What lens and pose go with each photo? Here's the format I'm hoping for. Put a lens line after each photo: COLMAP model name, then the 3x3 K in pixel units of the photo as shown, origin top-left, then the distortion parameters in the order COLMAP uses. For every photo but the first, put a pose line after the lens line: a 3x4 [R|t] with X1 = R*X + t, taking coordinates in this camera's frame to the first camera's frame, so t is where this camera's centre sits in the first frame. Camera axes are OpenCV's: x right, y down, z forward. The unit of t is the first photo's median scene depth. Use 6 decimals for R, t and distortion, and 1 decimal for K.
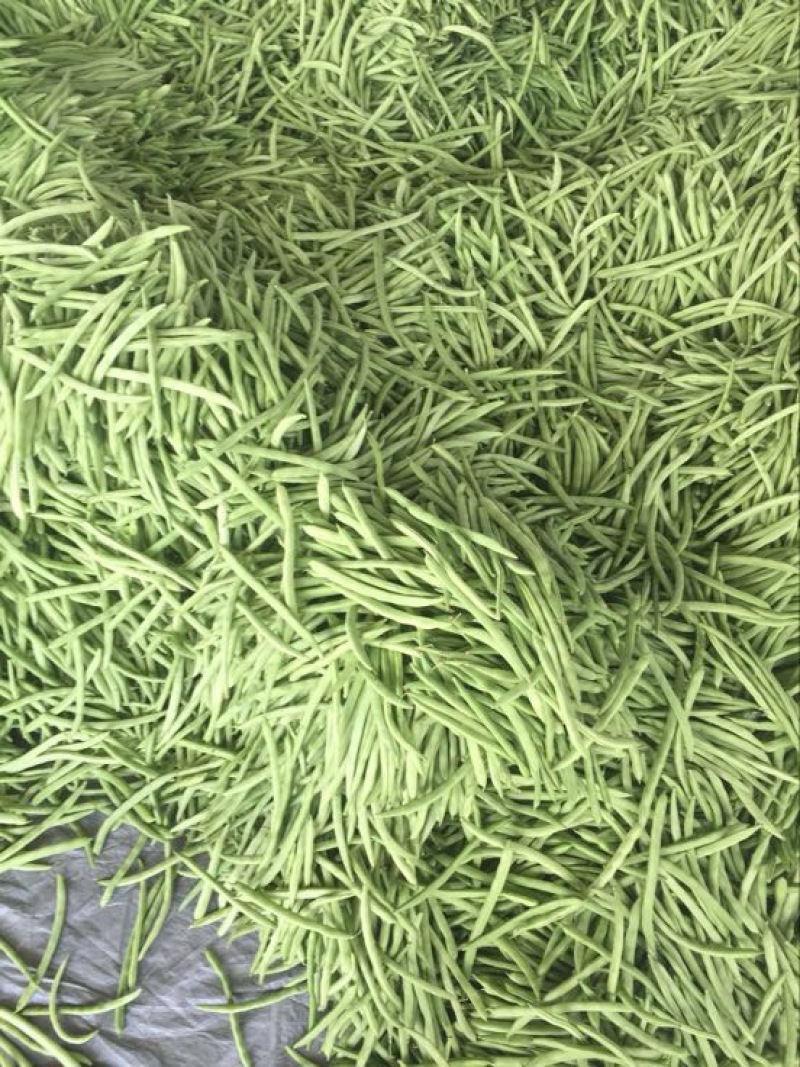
lens RADIAL K [[893.3, 0, 400.0], [0, 893.3, 533.5], [0, 0, 1]] dist [0.049139, -0.072027]
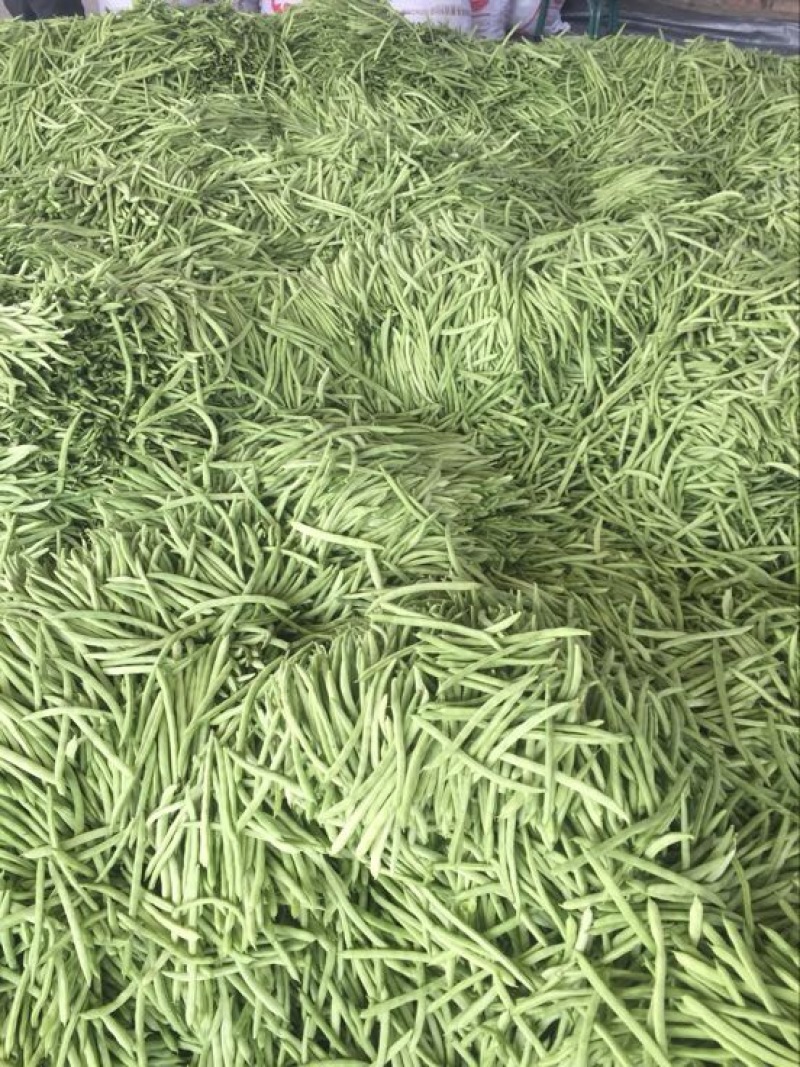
lens RADIAL K [[893.3, 0, 400.0], [0, 893.3, 533.5], [0, 0, 1]] dist [0.049139, -0.072027]
pose [[0.980543, 0.145955, -0.131273, -0.276208], [-0.180092, 0.934947, -0.305681, -0.064947], [0.078118, 0.323375, 0.943041, -0.070725]]
